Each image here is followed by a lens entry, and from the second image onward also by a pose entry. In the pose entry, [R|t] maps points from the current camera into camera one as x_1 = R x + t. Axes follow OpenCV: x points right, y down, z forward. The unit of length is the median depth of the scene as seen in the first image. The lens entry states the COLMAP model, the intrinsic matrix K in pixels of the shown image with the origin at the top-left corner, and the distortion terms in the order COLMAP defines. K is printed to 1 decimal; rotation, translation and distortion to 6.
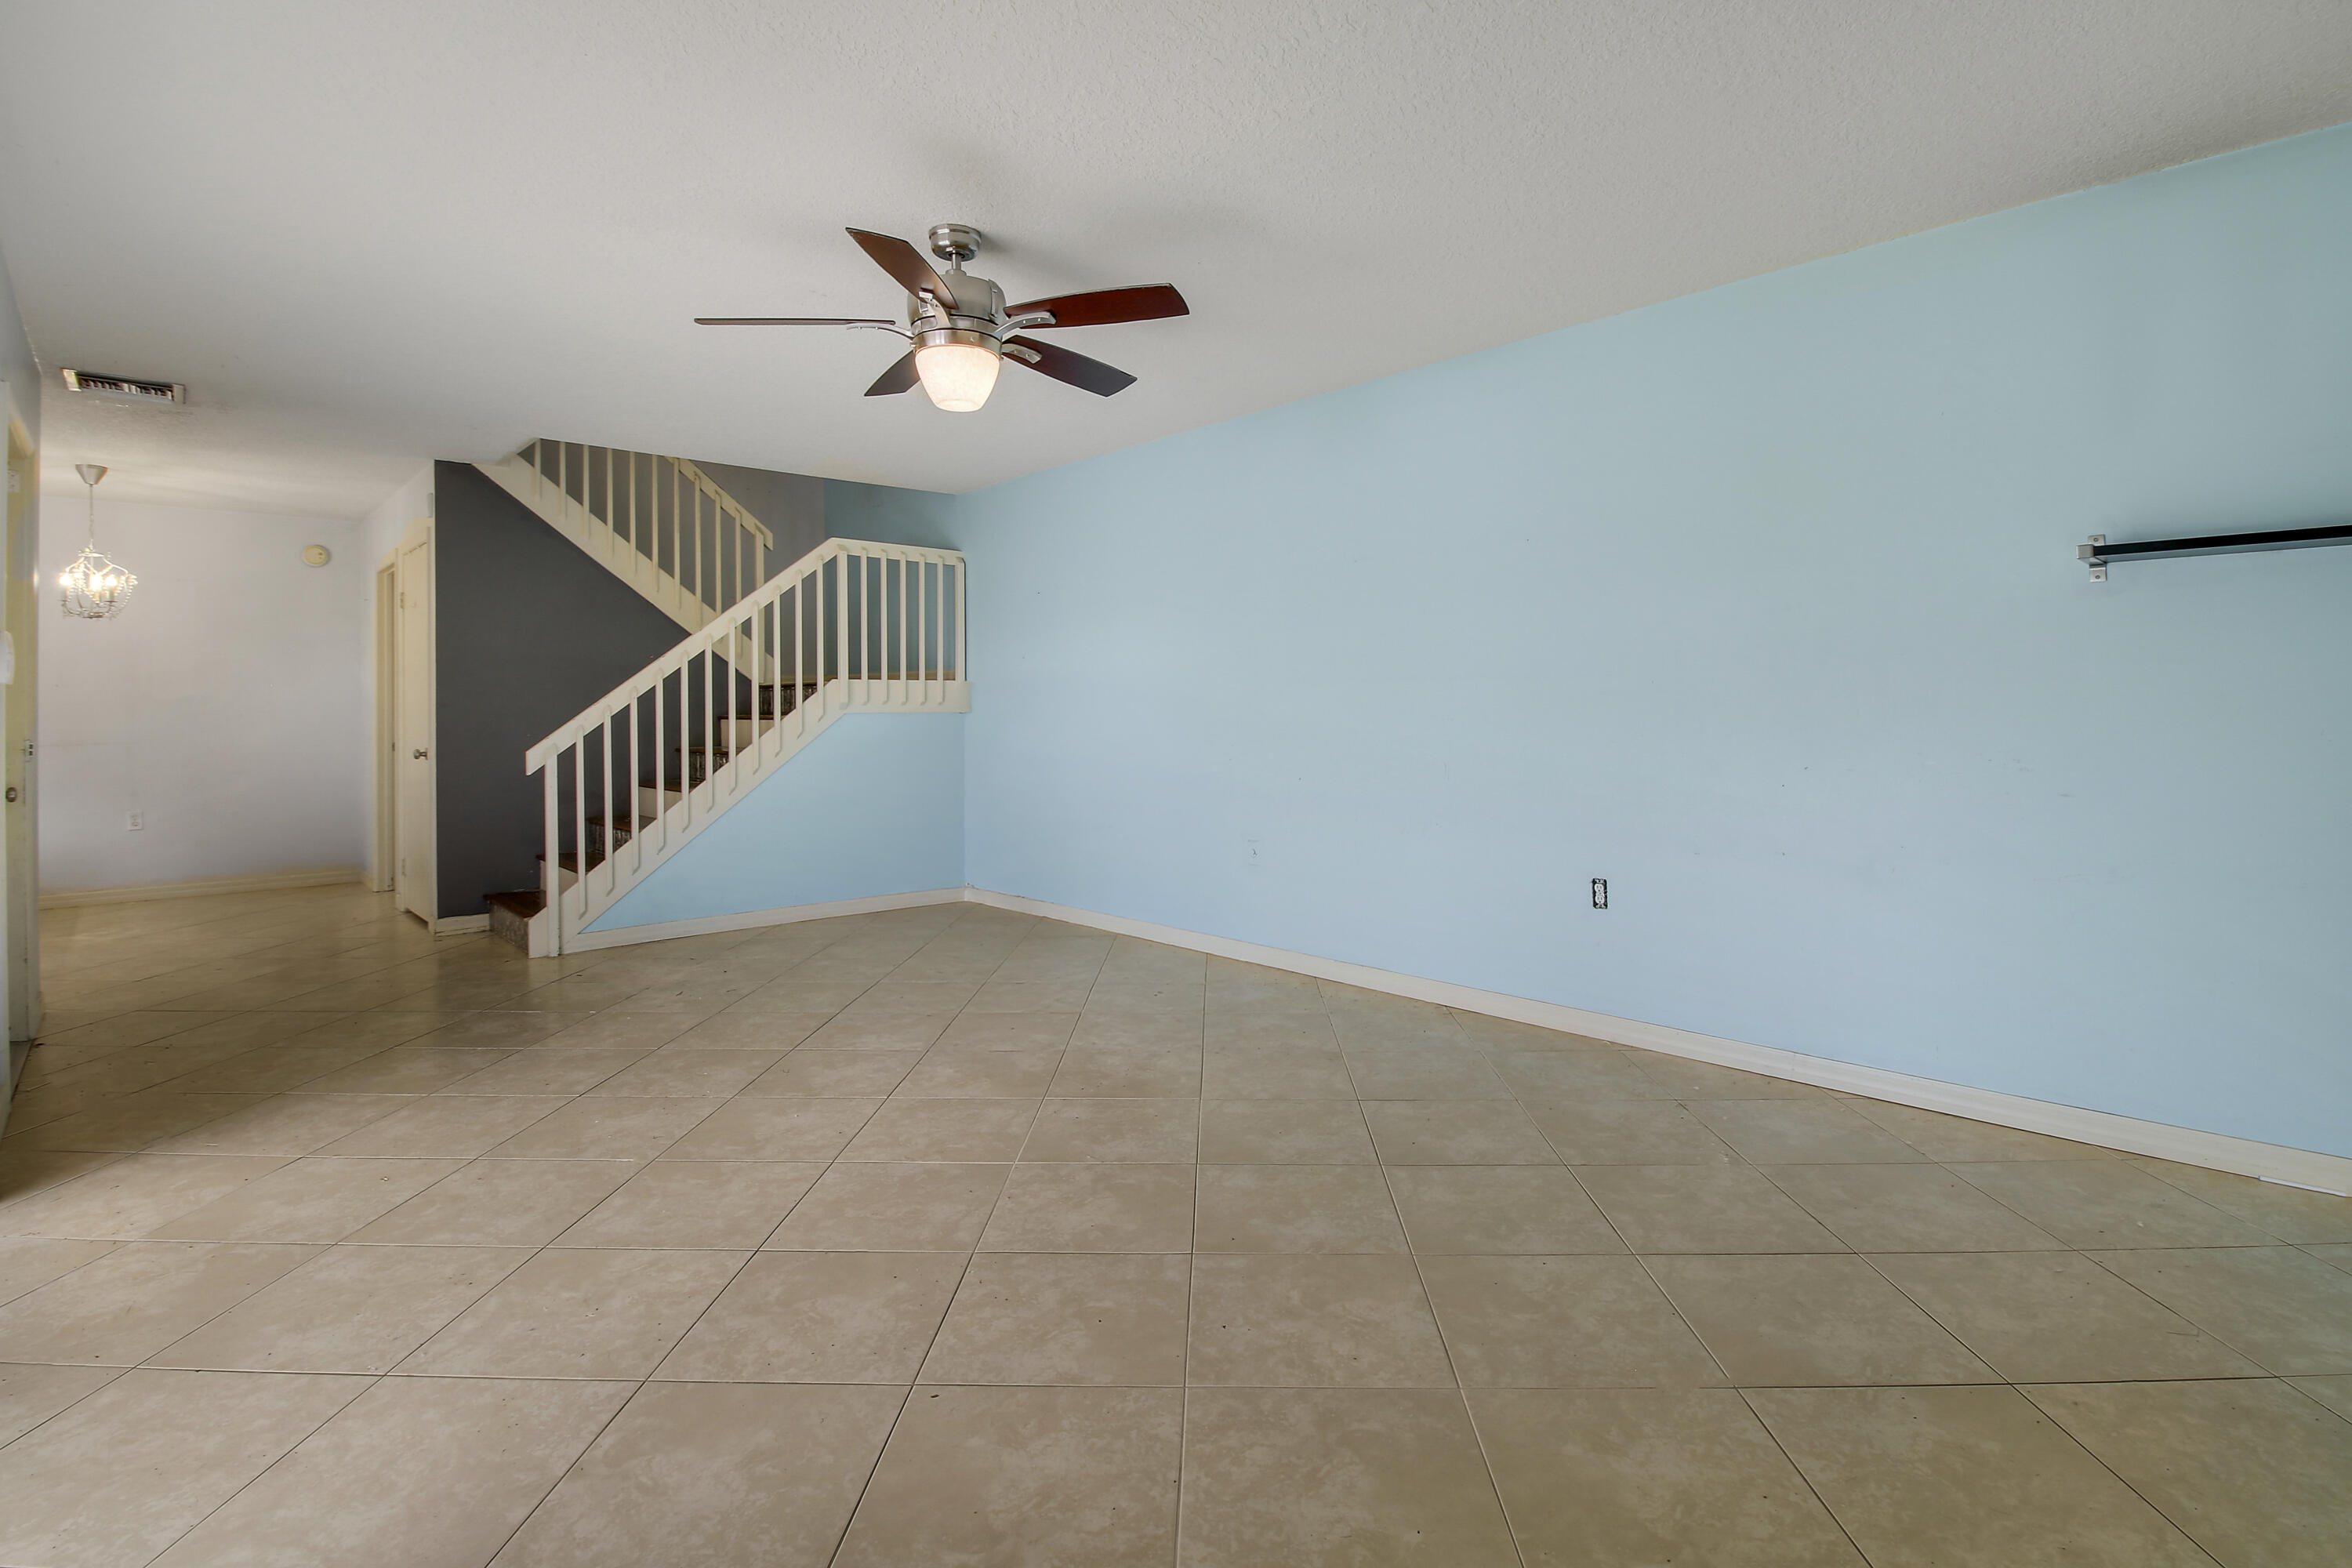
lens RADIAL K [[1096.7, 0, 1181.7], [0, 1096.7, 761.0], [0, 0, 1]] dist [-0.001380, -0.010429]
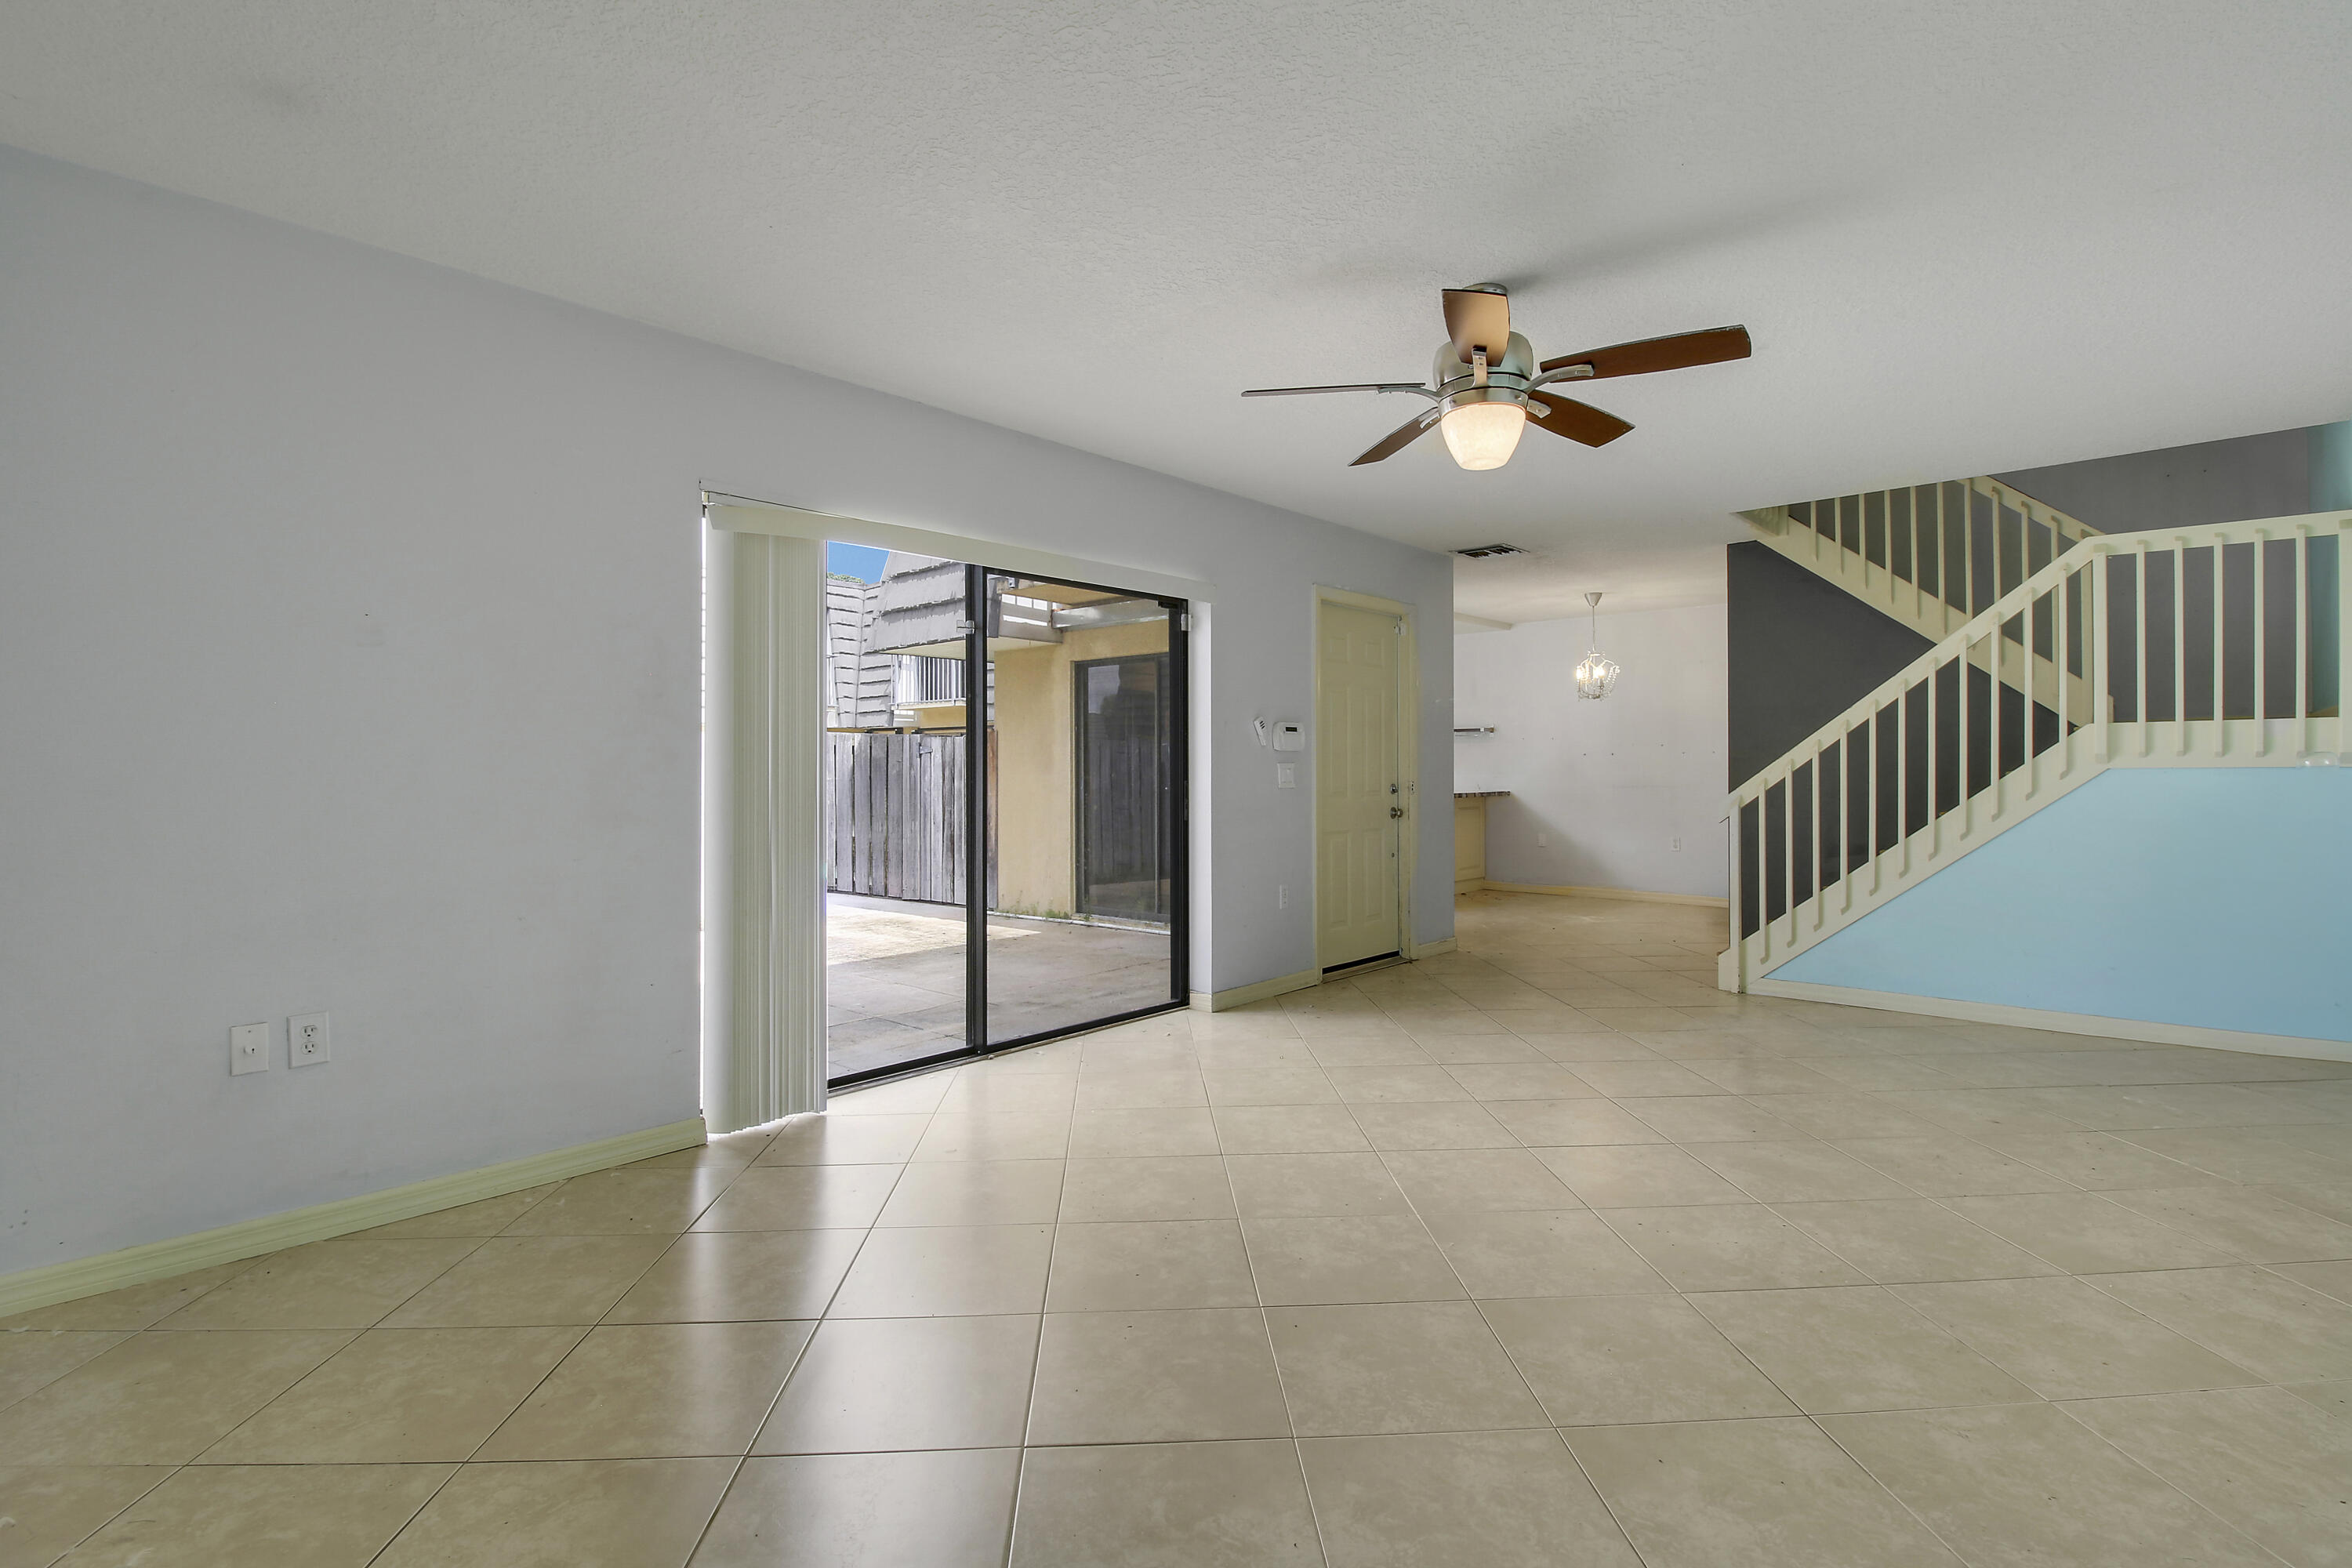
lens RADIAL K [[1096.7, 0, 1181.7], [0, 1096.7, 761.0], [0, 0, 1]] dist [-0.001380, -0.010429]
pose [[0.090183, -0.001164, -0.995925, 0.399050], [-0.044153, 0.999011, -0.005166, -0.016536], [0.994946, 0.044439, 0.090042, 0.324484]]
